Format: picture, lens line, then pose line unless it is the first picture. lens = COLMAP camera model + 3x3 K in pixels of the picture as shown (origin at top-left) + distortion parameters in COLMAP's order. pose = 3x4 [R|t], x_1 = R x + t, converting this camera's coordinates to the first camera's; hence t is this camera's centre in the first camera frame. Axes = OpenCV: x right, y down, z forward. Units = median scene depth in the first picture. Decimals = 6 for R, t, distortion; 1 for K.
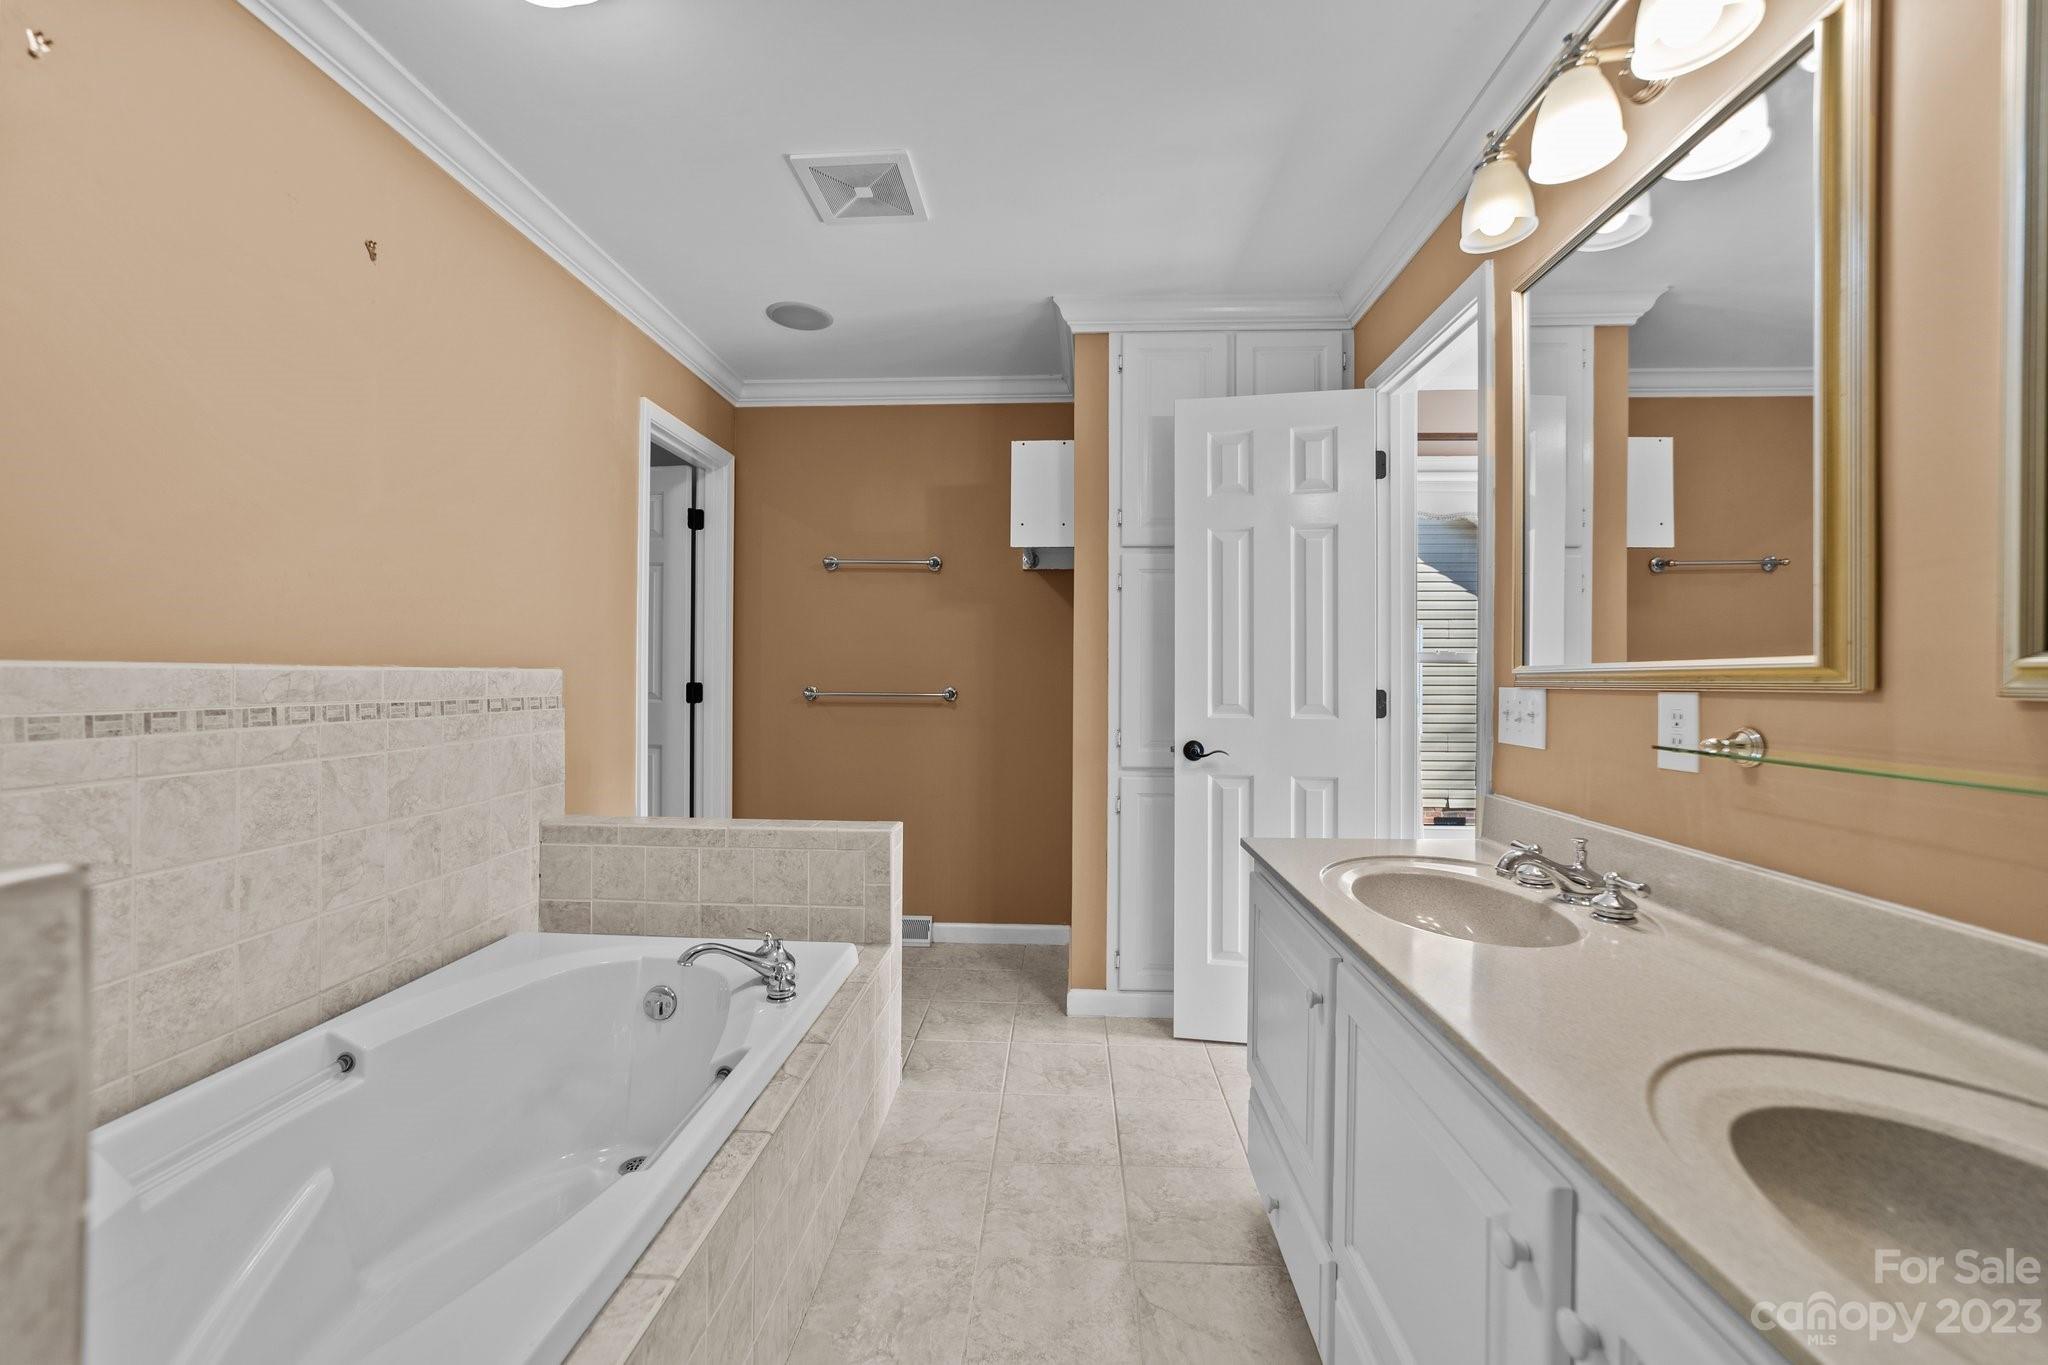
lens RADIAL K [[789.1, 0, 1026.3], [0, 789.1, 683.6], [0, 0, 1]] dist [-0.020066, 0.010169]
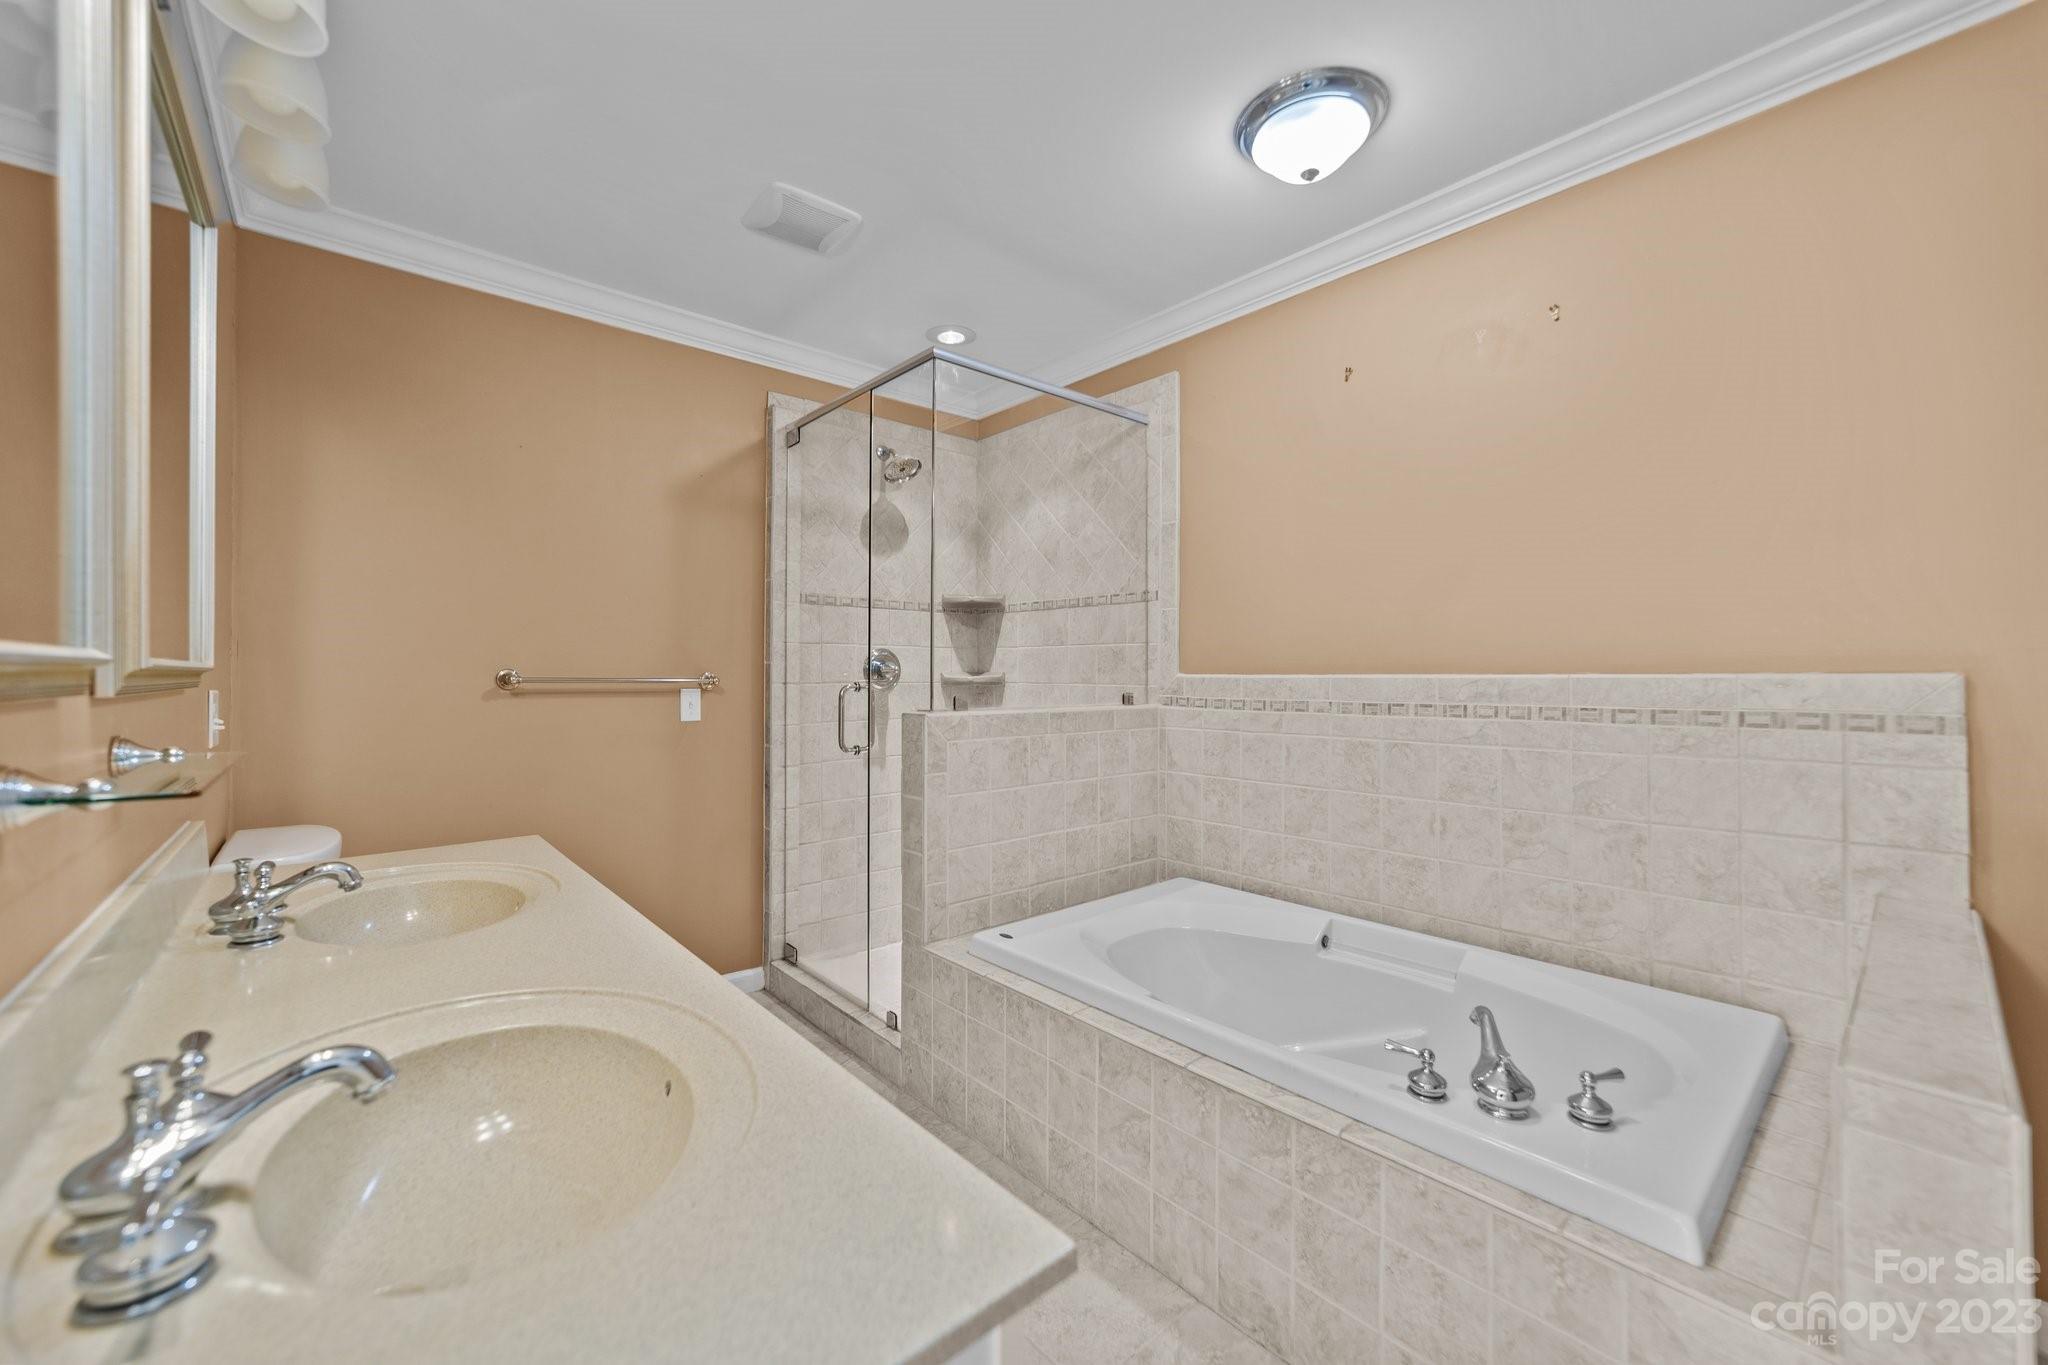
lens RADIAL K [[789.1, 0, 1026.3], [0, 789.1, 683.6], [0, 0, 1]] dist [-0.020066, 0.010169]
pose [[-0.715667, -0.000250, -0.698442, 0.541810], [-0.010597, 0.999889, 0.010501, -0.013081], [0.698362, 0.014917, -0.715590, 1.339885]]
